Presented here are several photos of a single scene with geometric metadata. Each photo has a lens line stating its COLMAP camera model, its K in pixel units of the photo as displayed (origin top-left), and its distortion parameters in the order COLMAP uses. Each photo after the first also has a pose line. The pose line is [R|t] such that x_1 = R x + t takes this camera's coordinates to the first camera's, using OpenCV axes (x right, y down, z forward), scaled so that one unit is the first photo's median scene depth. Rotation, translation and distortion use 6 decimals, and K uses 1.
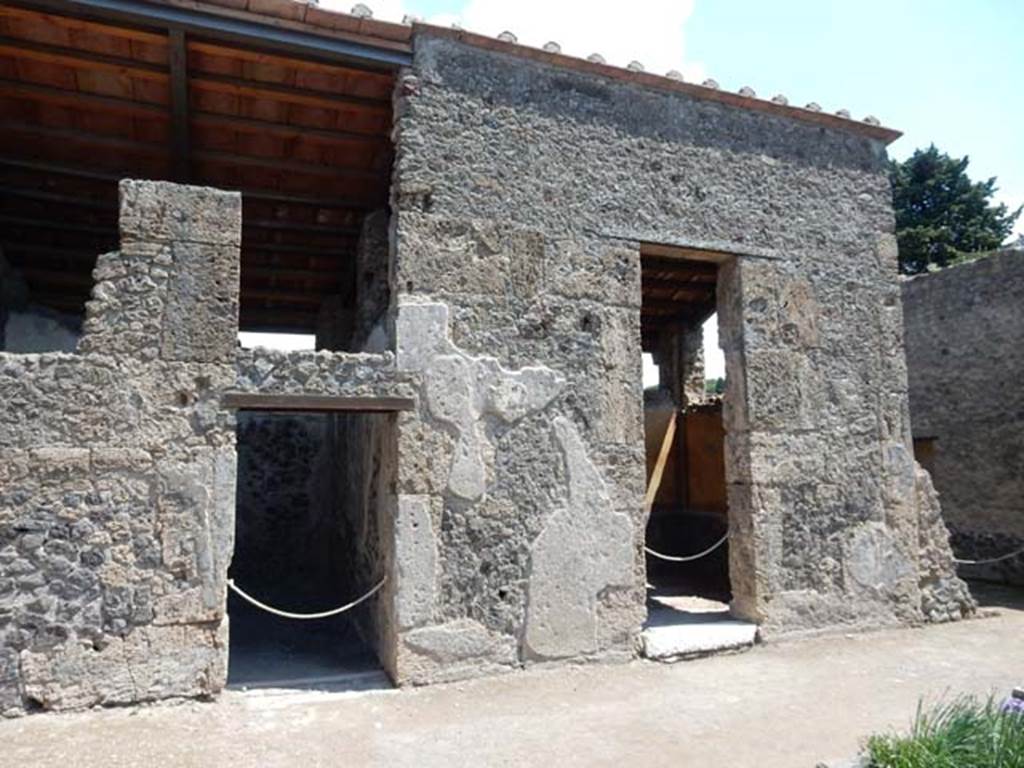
lens RADIAL K [[752.2, 0, 504.5], [0, 752.2, 386.4], [0, 0, 1]] dist [-0.008519, -0.005421]
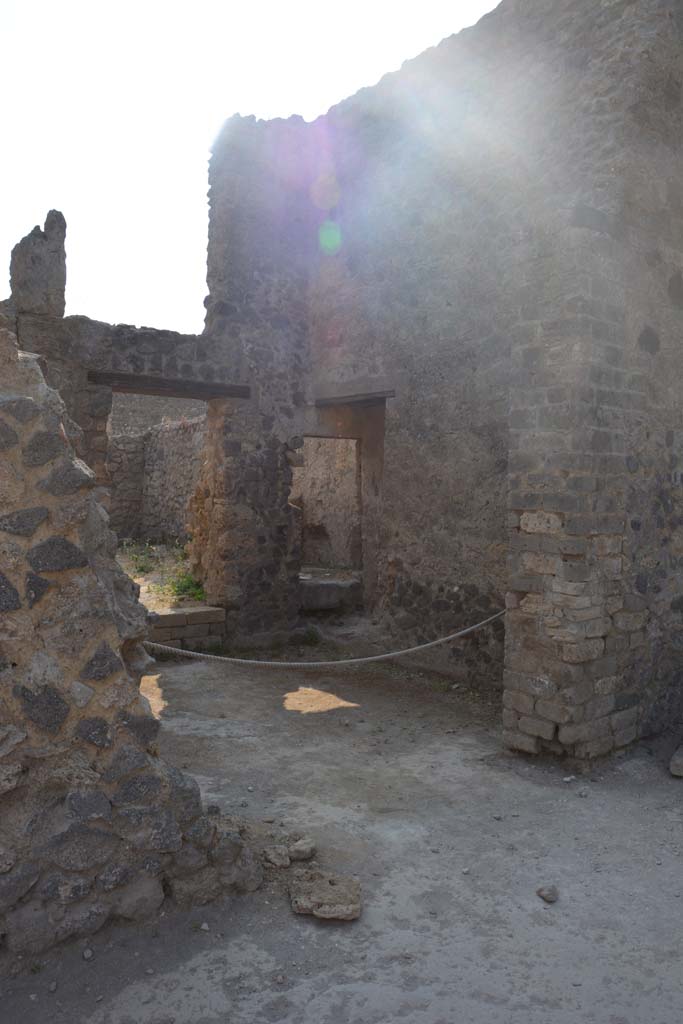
lens RADIAL K [[802.0, 0, 341.5], [0, 802.0, 512.0], [0, 0, 1]] dist [-0.174732, 0.143442]
pose [[0.963718, 0.021449, 0.266060, 0.651109], [-0.058968, 0.989246, 0.133845, 0.124950], [-0.260328, -0.144678, 0.954619, 0.786982]]
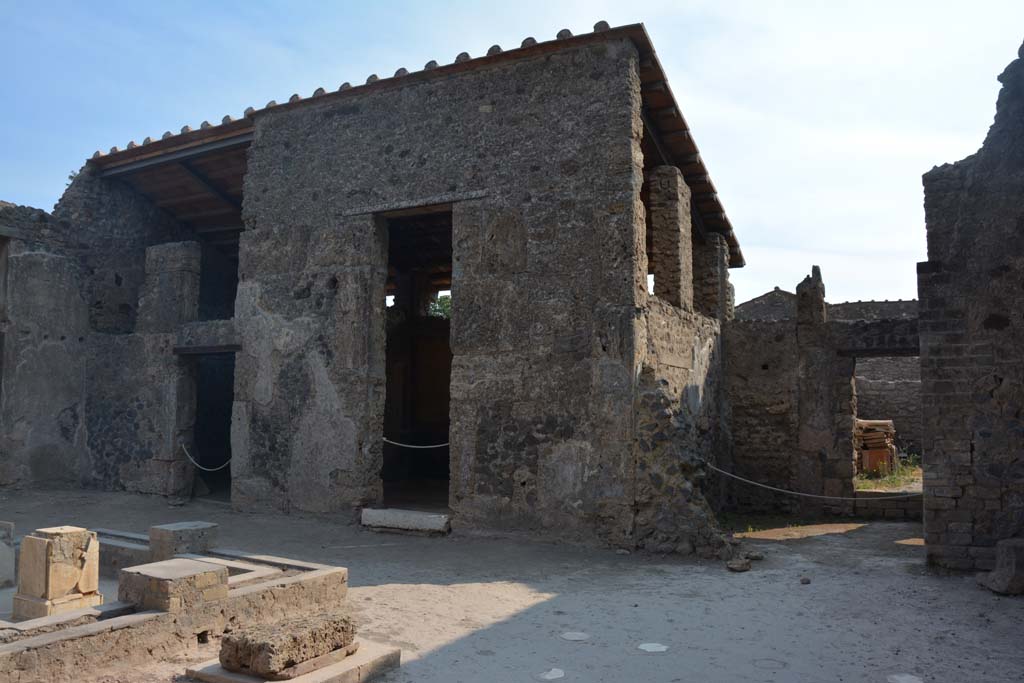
lens RADIAL K [[802.0, 0, 512.0], [0, 802.0, 341.5], [0, 0, 1]] dist [-0.174732, 0.143442]
pose [[0.640623, -0.049947, -0.766229, 1.317387], [0.076077, 0.997101, -0.001390, 0.047495], [0.764078, -0.057401, 0.642566, 0.274444]]
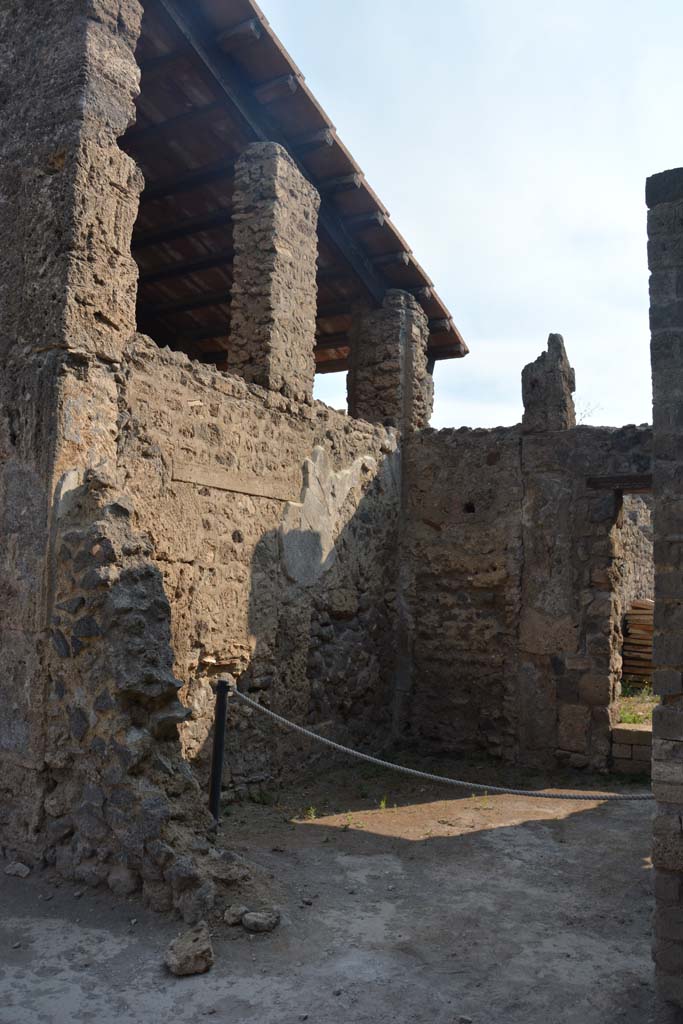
lens RADIAL K [[809.0, 0, 345.4], [0, 809.0, 516.3], [0, 0, 1]] dist [-0.151021, 0.118614]
pose [[0.612313, -0.035980, -0.789797, 1.106236], [0.060415, 0.998172, 0.001366, 0.128840], [0.788304, -0.048552, 0.613367, 0.927244]]
